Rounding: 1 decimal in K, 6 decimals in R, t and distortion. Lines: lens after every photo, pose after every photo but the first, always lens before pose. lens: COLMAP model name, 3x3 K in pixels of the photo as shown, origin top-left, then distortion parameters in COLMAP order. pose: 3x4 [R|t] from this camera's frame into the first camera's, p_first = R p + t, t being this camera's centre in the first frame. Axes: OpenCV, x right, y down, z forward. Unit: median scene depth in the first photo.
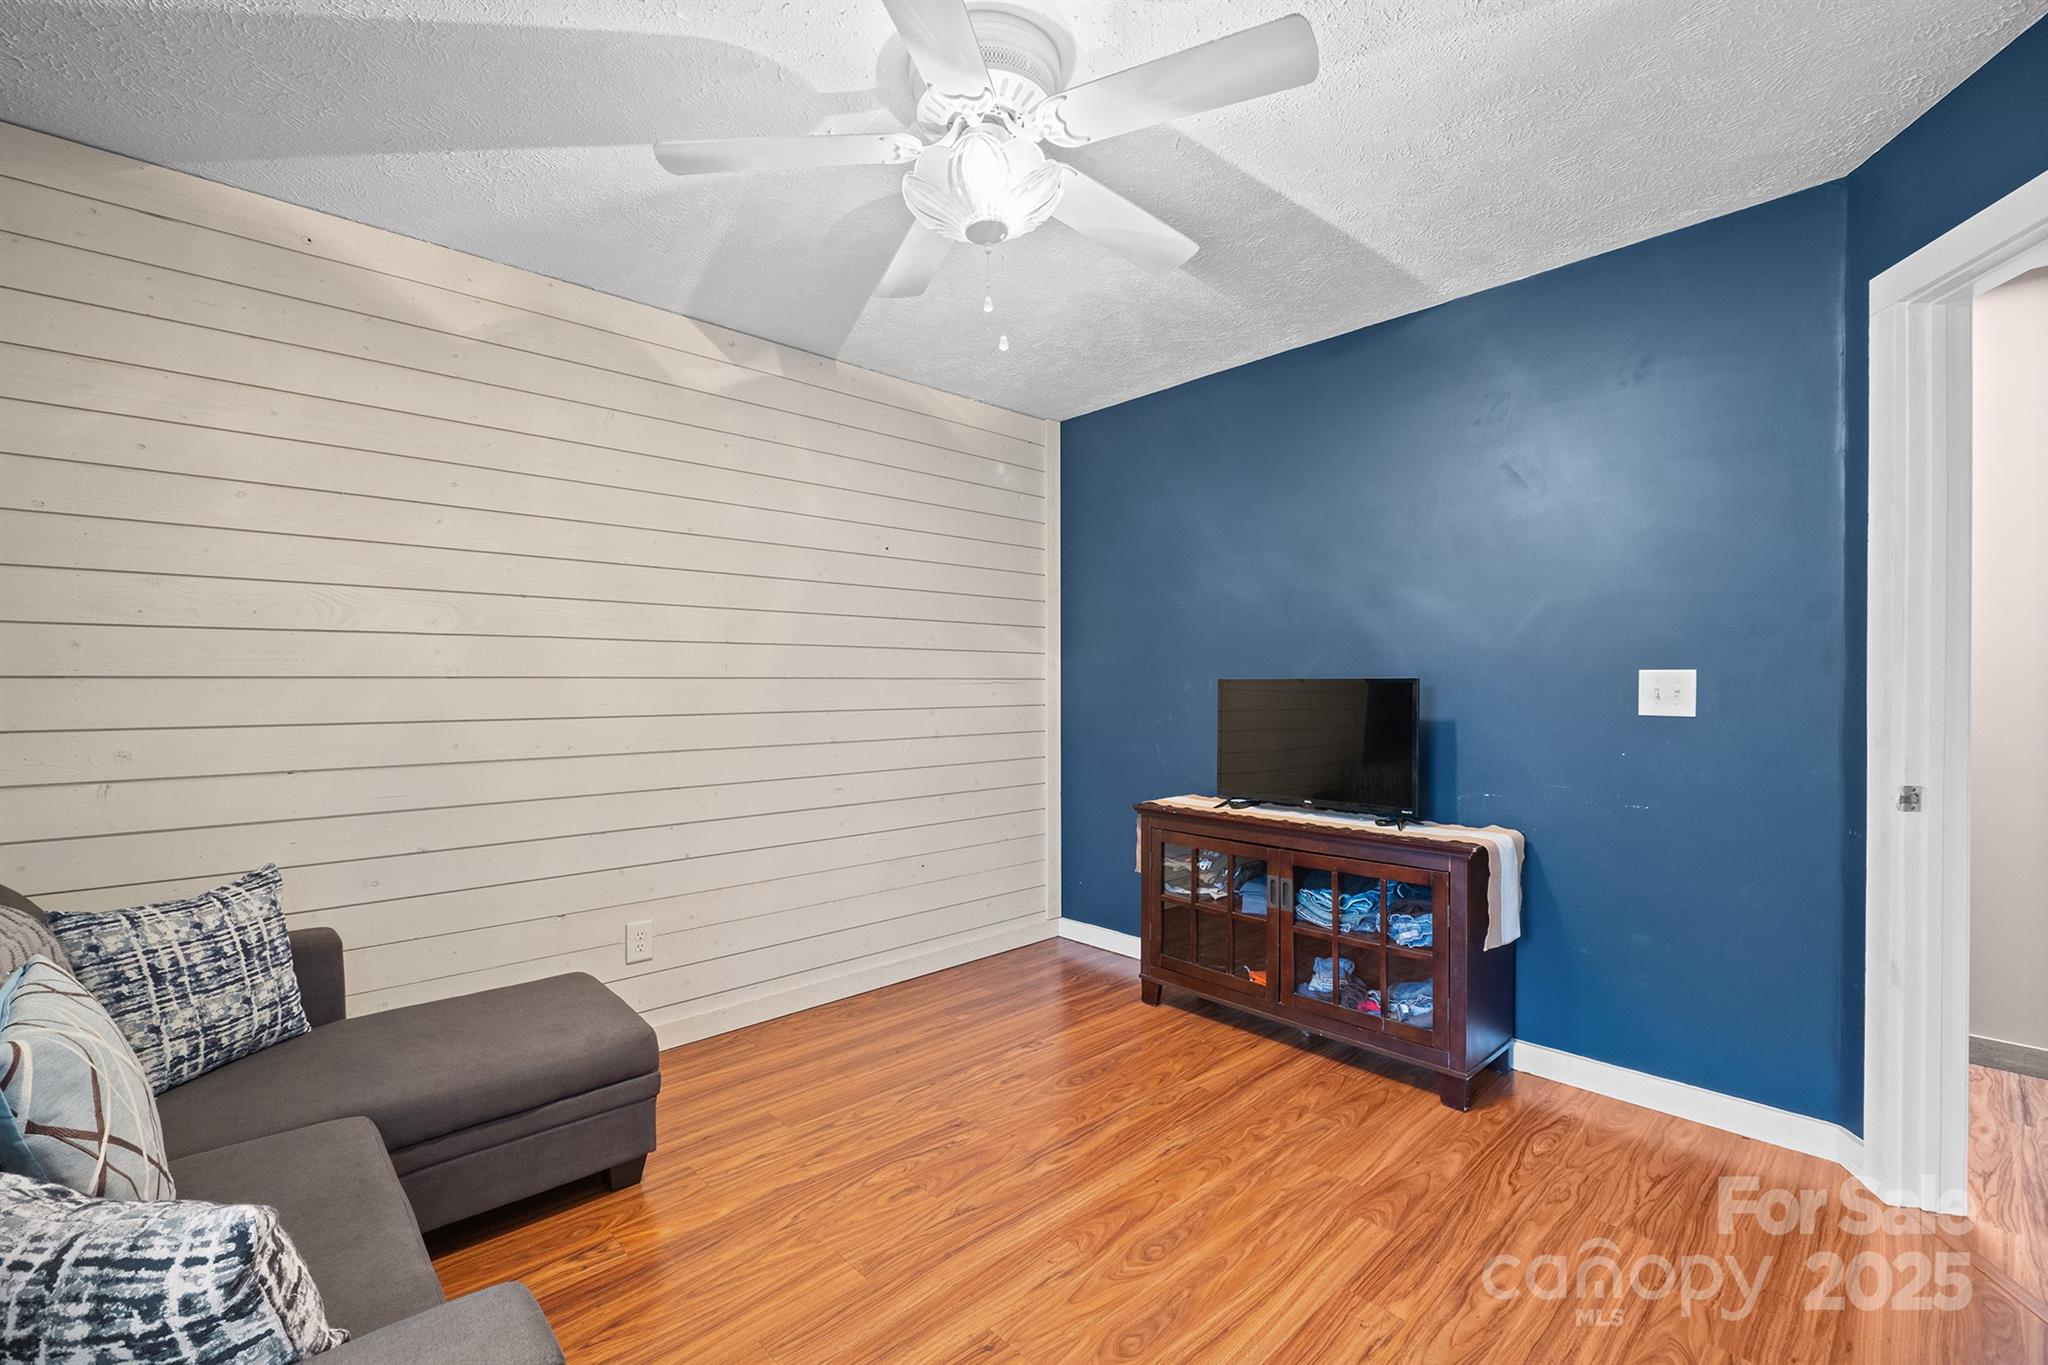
lens RADIAL K [[866.7, 0, 1003.9], [0, 866.7, 687.2], [0, 0, 1]] dist [-0.010636, 0.001939]
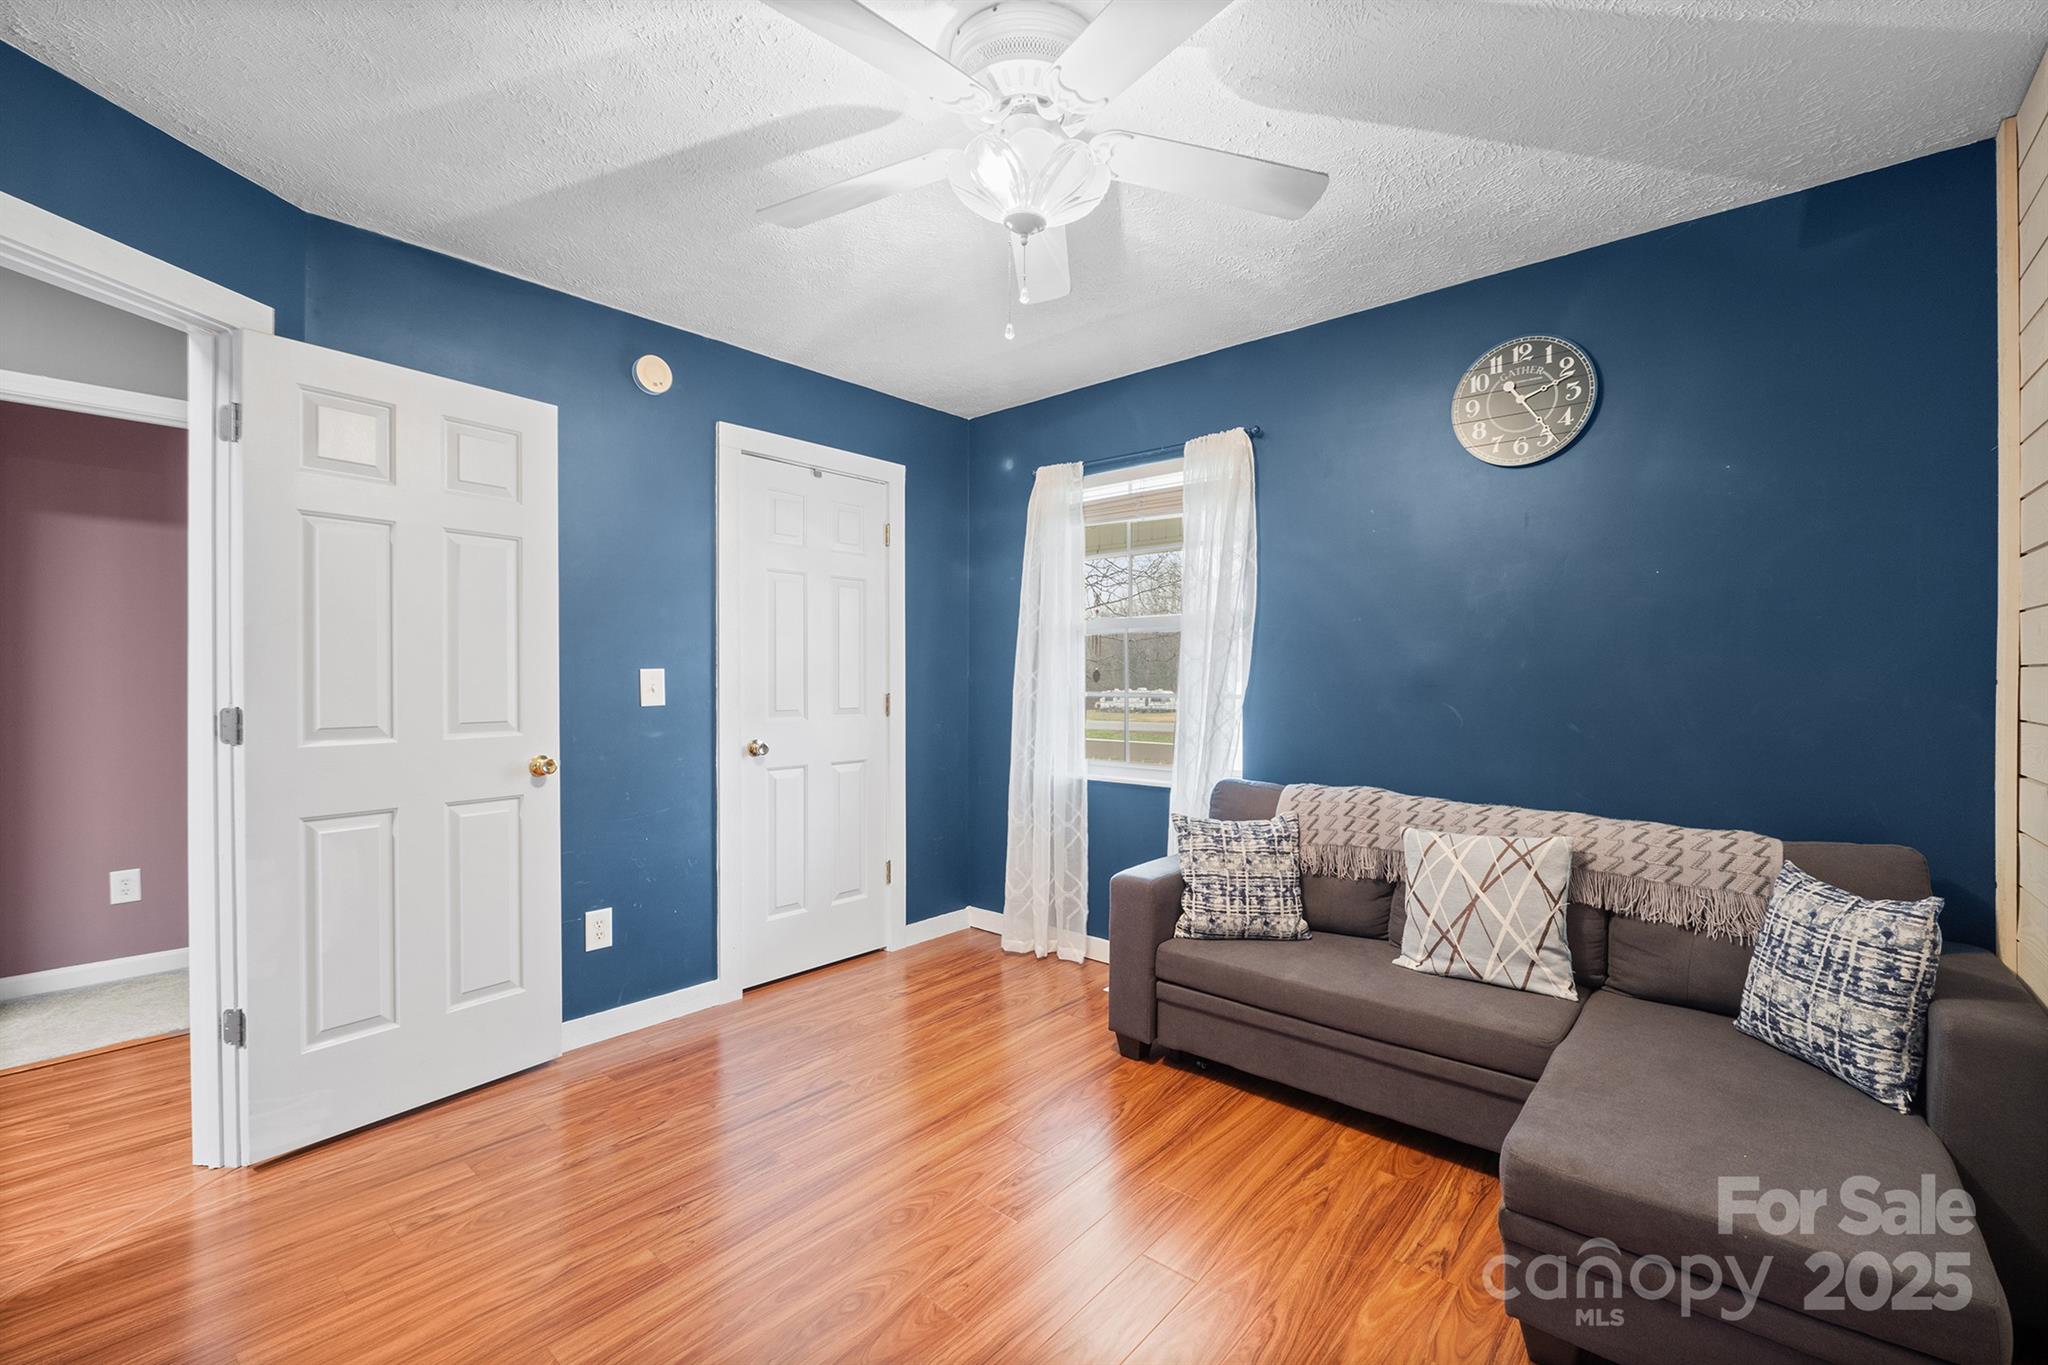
lens RADIAL K [[866.7, 0, 1021.9], [0, 866.7, 680.7], [0, 0, 1]] dist [-0.010636, 0.001939]
pose [[-0.993336, 0.004705, -0.115157, 0.077287], [0.003917, 0.999967, 0.007068, -0.005537], [0.115186, 0.006570, -0.993322, 1.520691]]
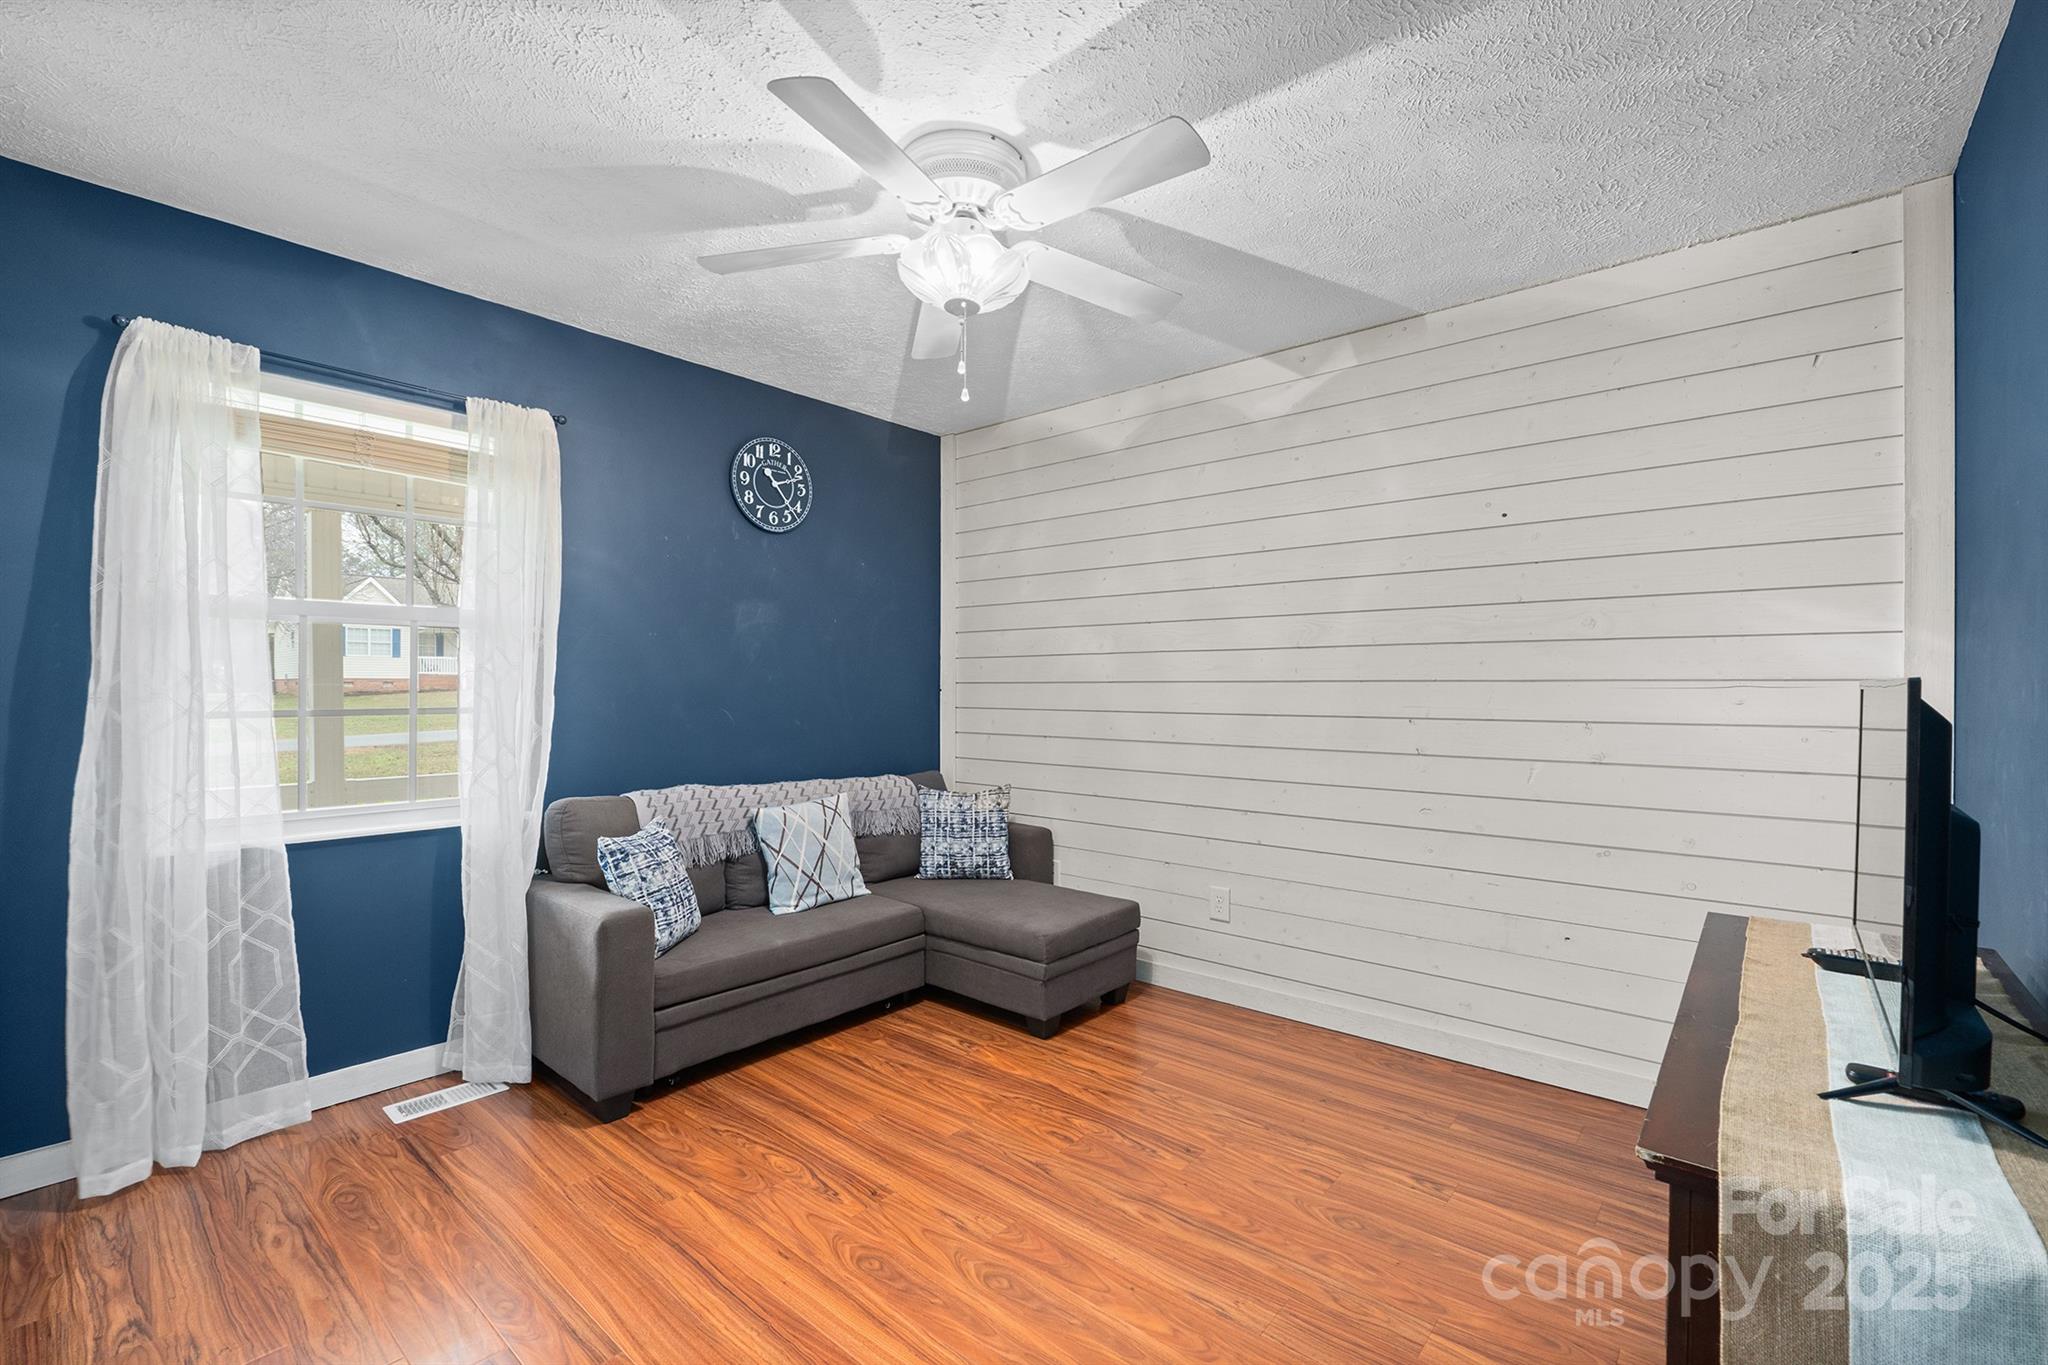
lens RADIAL K [[866.7, 0, 1022.9], [0, 866.7, 685.2], [0, 0, 1]] dist [-0.010636, 0.001939]
pose [[0.125722, 0.001518, -0.992064, 0.891590], [-0.004817, 0.999988, 0.000919, -0.007220], [0.992054, 0.004663, 0.125728, 0.714798]]
